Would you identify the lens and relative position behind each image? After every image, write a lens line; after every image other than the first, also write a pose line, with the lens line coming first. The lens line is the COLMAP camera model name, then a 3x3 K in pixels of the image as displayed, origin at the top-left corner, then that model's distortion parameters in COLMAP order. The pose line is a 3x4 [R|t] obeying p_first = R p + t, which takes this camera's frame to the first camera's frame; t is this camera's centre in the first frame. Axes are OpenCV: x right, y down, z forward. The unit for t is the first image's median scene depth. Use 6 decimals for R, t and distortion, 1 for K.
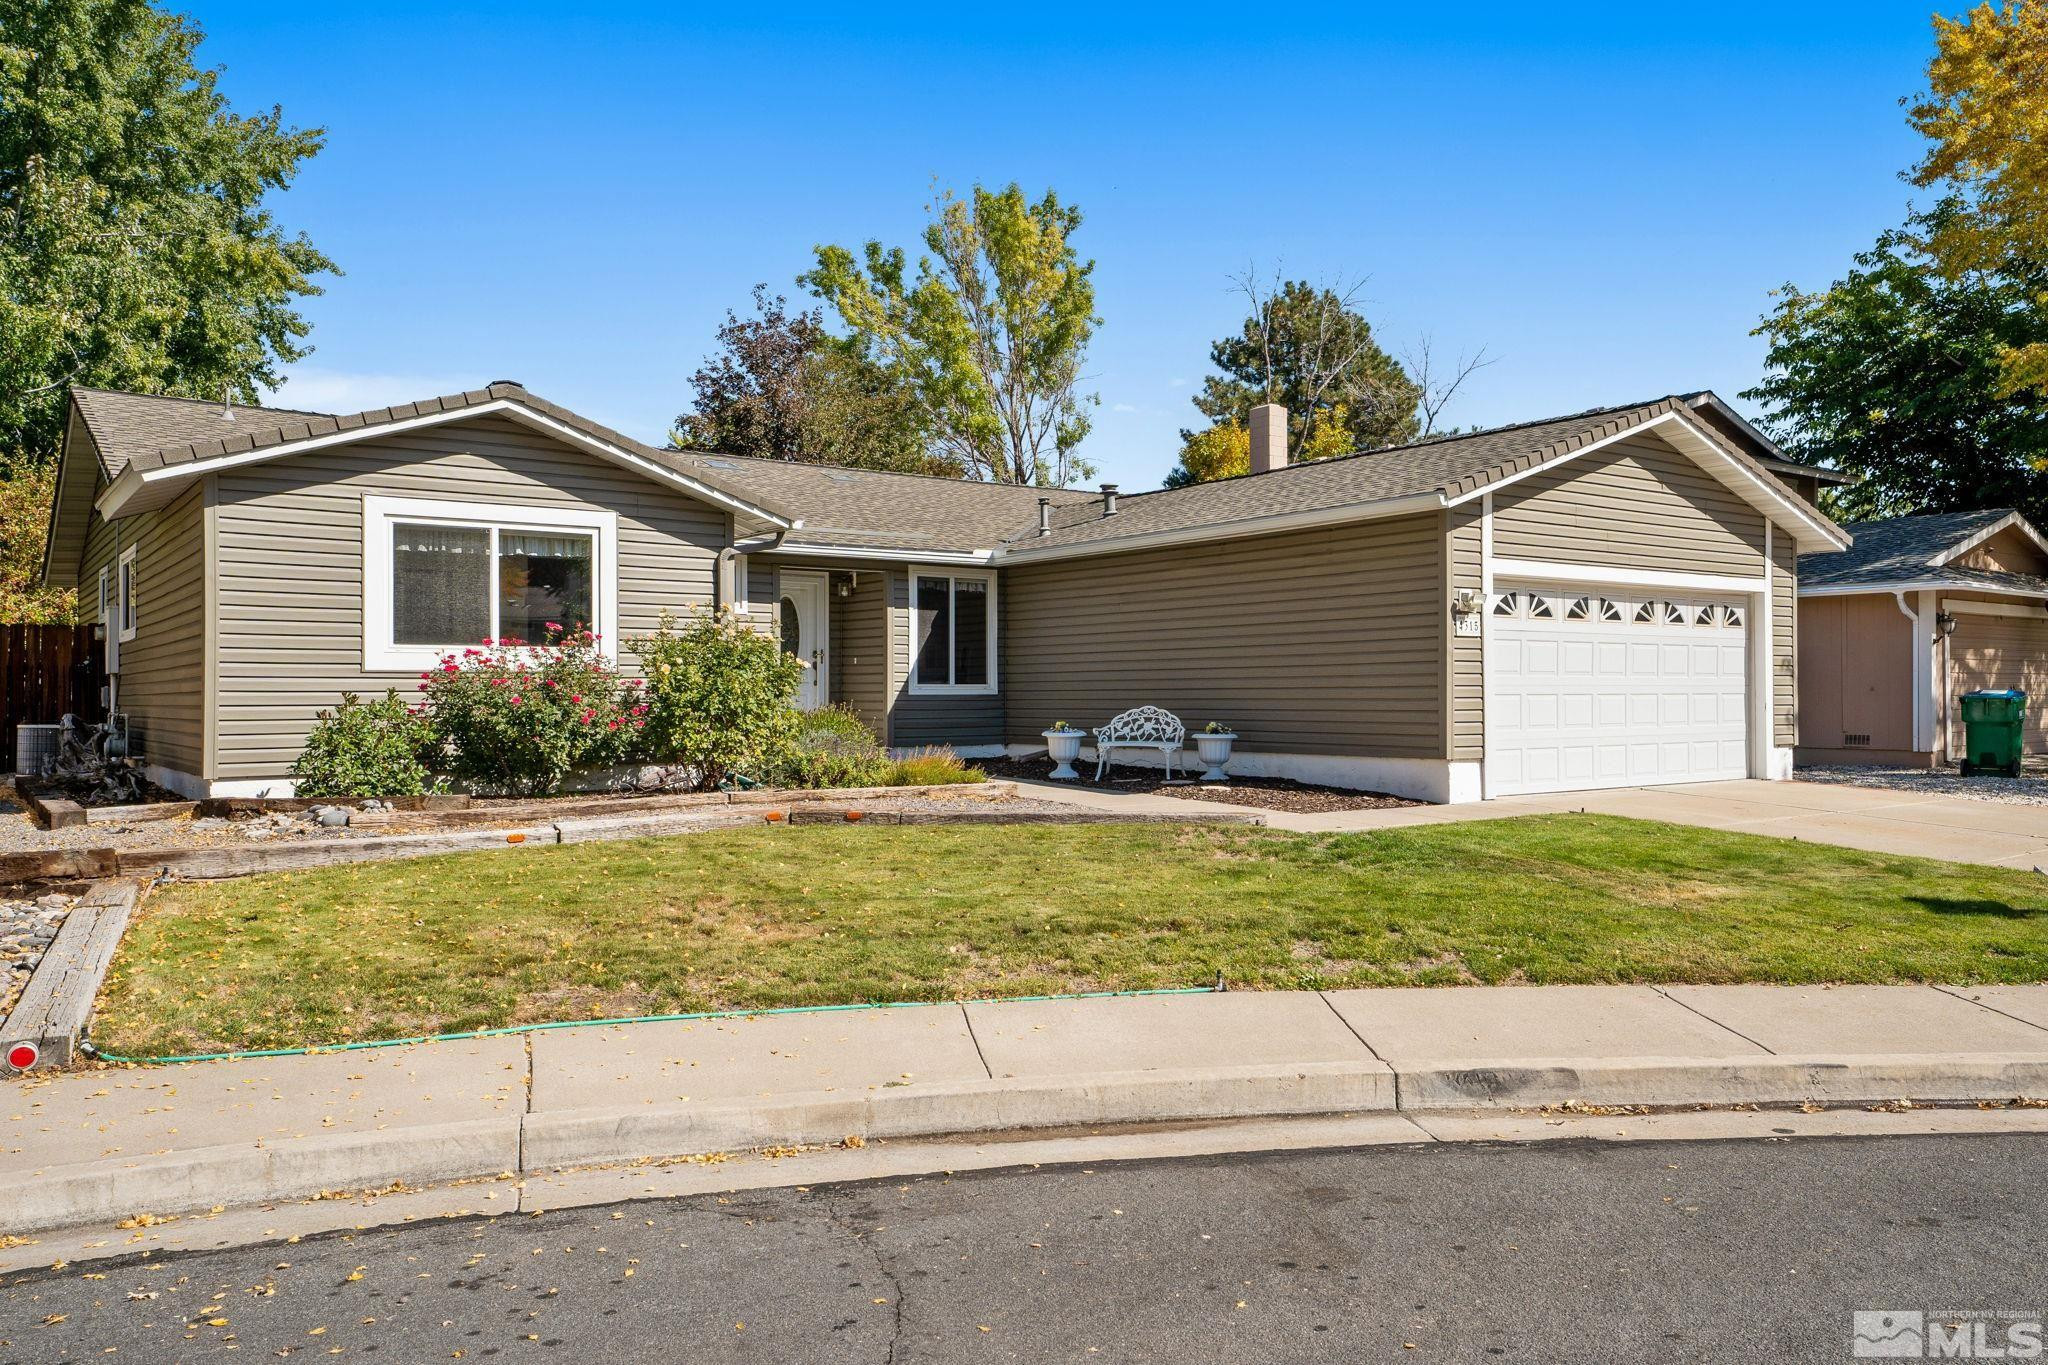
lens RADIAL K [[1505.6, 0, 1024.0], [0, 1505.6, 682.5], [0, 0, 1]] dist [-0.000259, -0.000122]
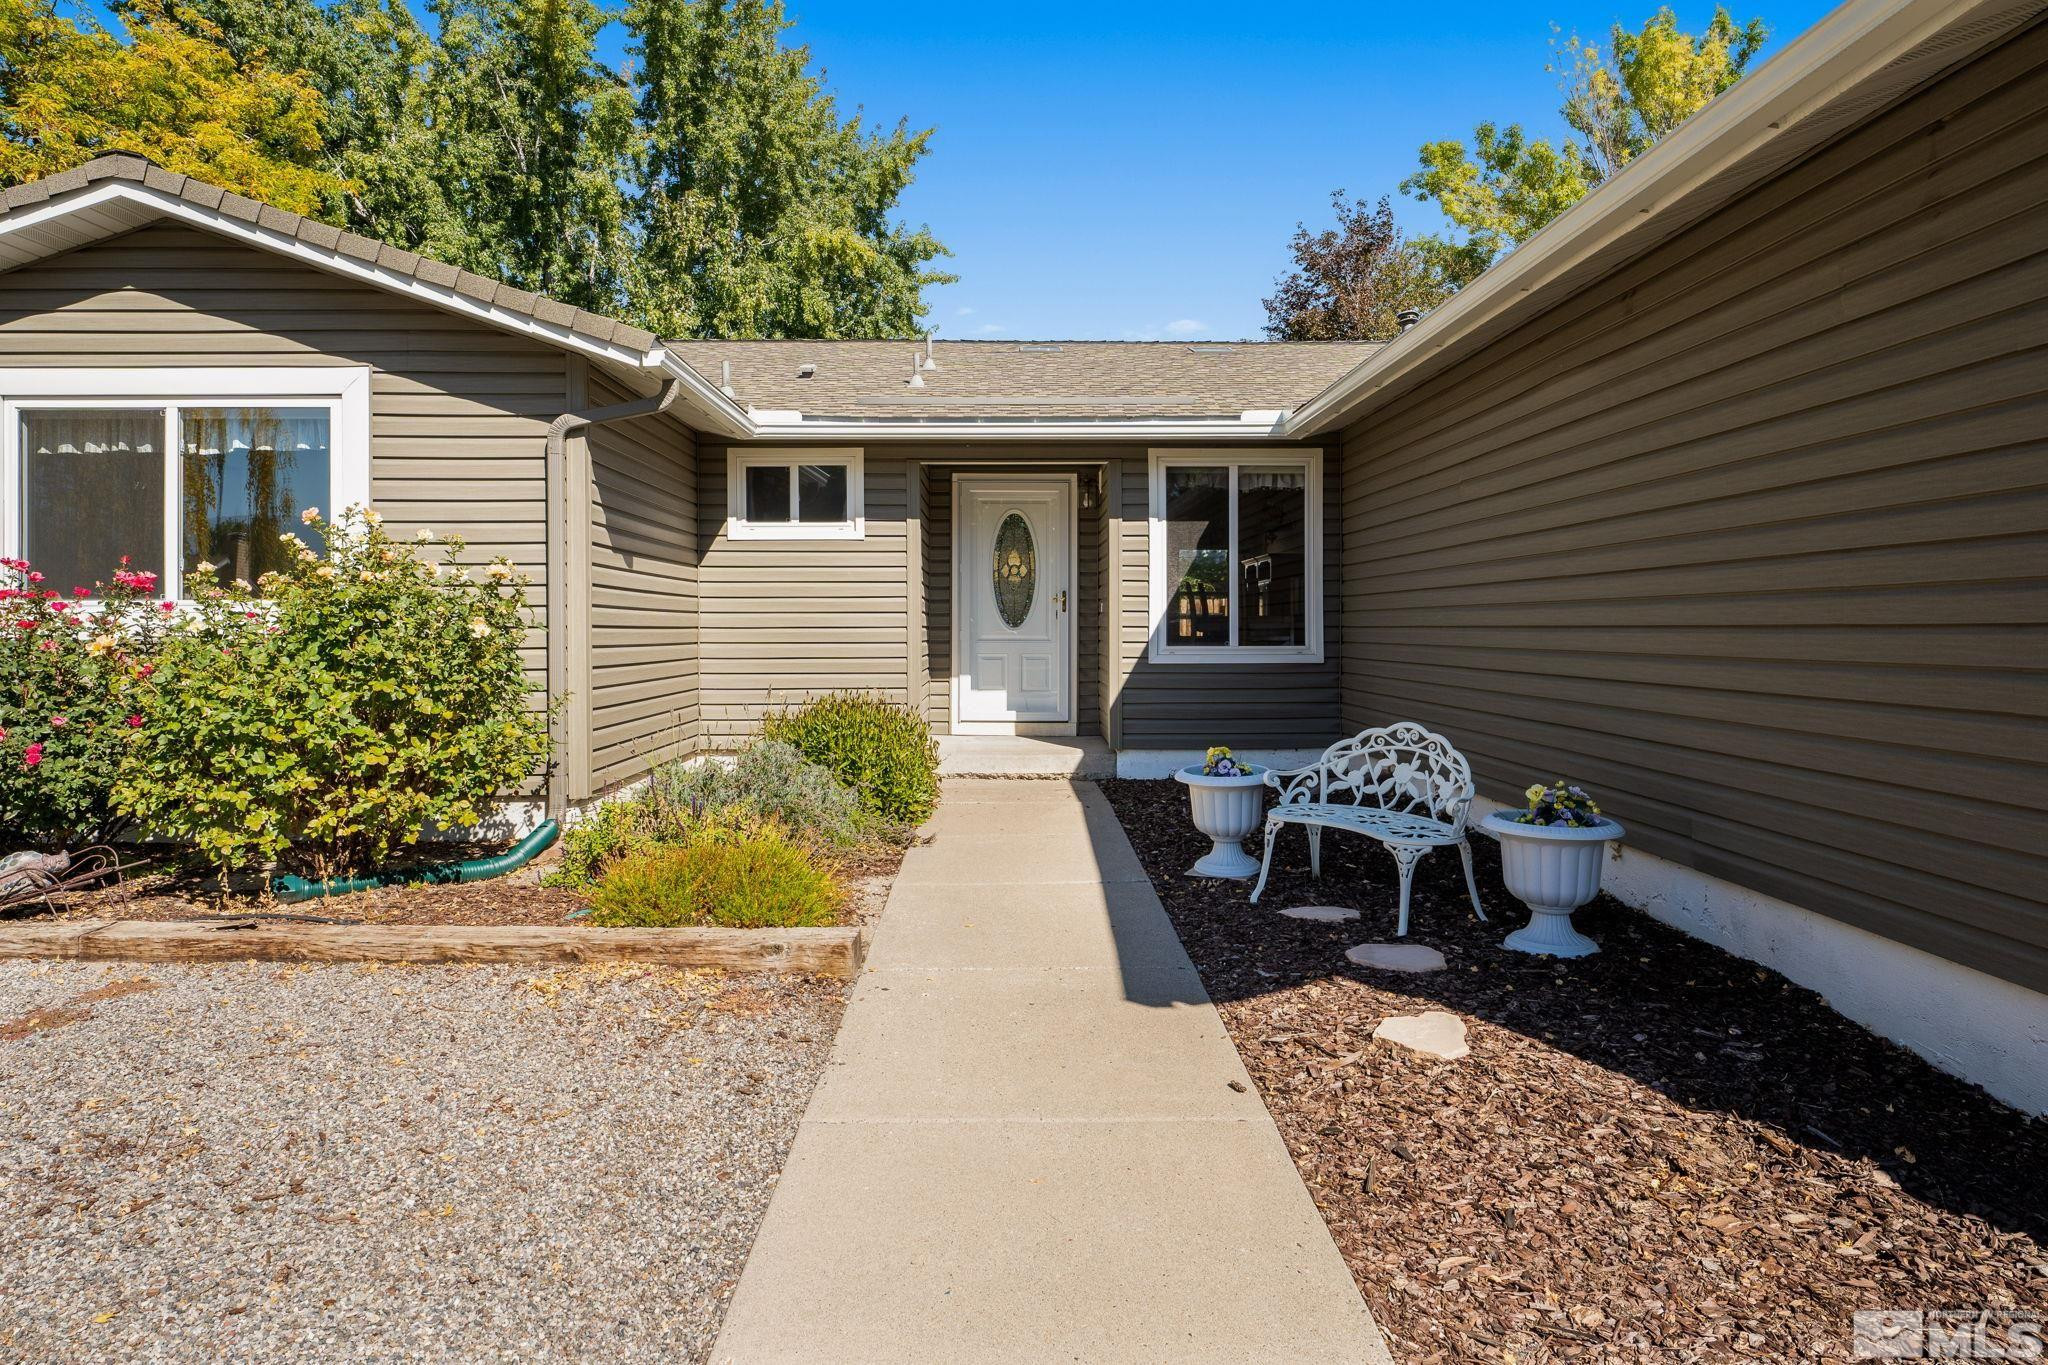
lens RADIAL K [[1175.2, 0, 1024.7], [0, 1175.2, 627.9], [0, 0, 1]] dist [0.001955, 0.000973]
pose [[0.822842, 0.000823, -0.568270, 0.149796], [0.005923, 0.999932, 0.010024, -0.011256], [0.568240, -0.011614, 0.822781, 0.582637]]
